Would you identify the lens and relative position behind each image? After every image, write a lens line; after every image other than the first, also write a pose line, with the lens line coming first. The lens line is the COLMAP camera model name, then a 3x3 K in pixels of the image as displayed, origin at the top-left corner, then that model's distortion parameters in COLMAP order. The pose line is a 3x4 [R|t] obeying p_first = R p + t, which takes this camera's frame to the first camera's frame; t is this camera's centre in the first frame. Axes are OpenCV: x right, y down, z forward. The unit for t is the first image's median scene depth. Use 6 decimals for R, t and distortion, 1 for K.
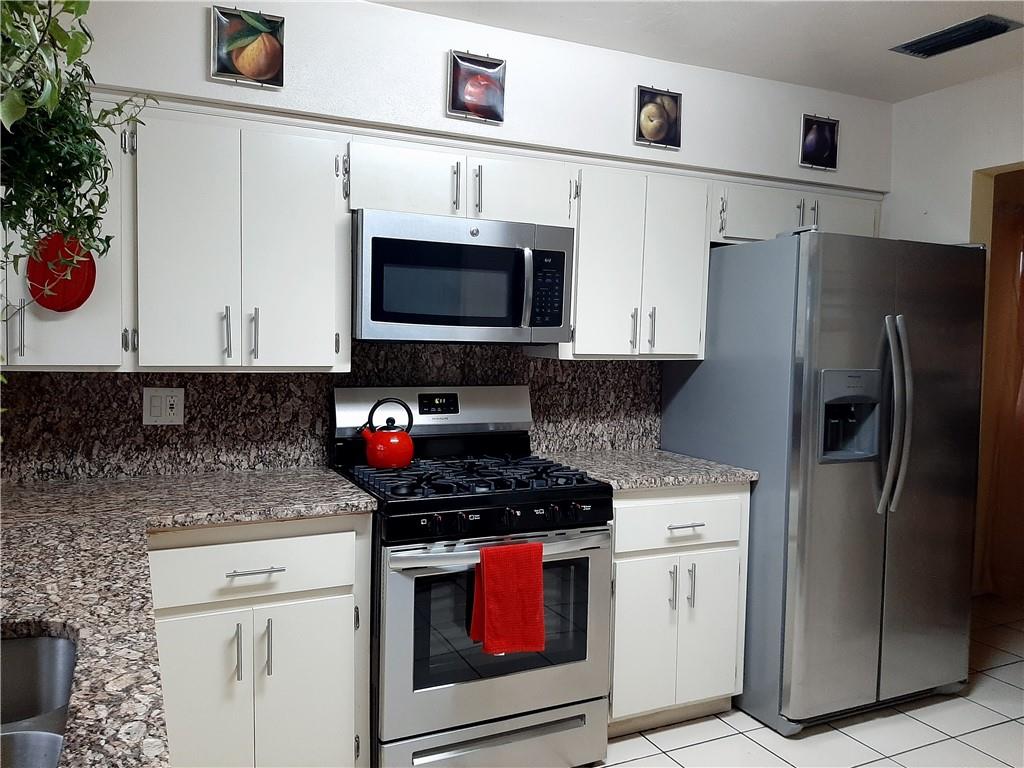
lens RADIAL K [[800.6, 0, 512.7], [0, 800.6, 381.8], [0, 0, 1]] dist [0.067414, -0.103027]
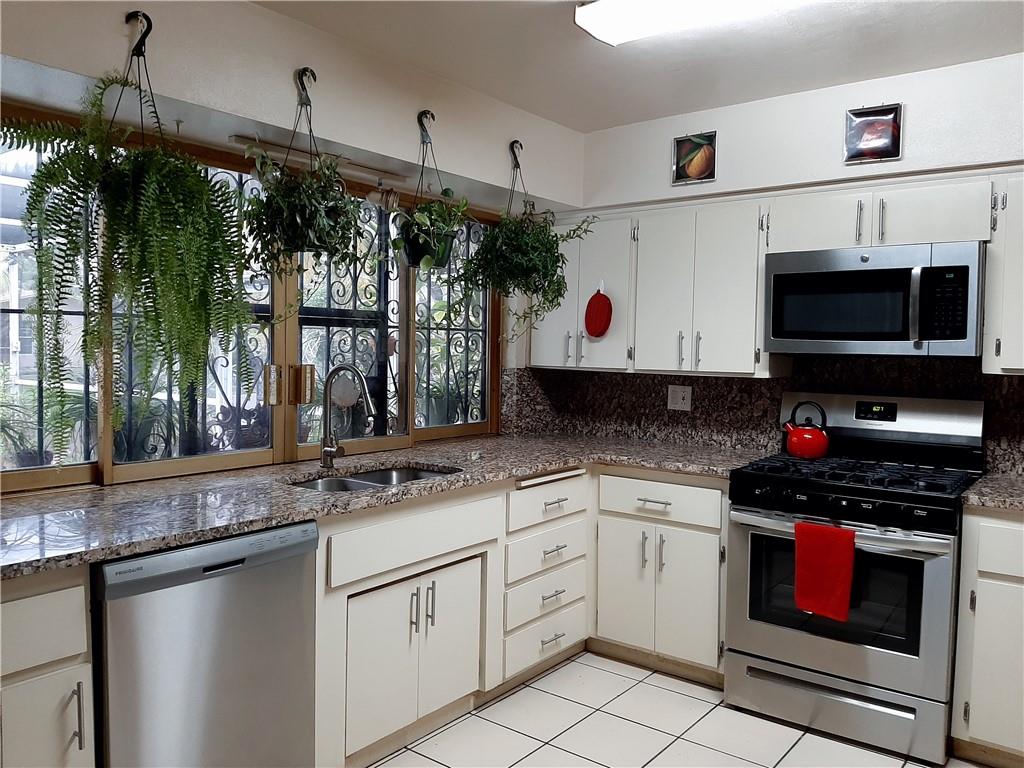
lens RADIAL K [[800.6, 0, 505.7], [0, 800.6, 385.1], [0, 0, 1]] dist [0.067414, -0.103027]
pose [[0.441741, 0.032484, -0.896554, 0.791158], [-0.057442, 0.998318, 0.007869, 0.013686], [0.895302, 0.048024, 0.442864, 0.040248]]
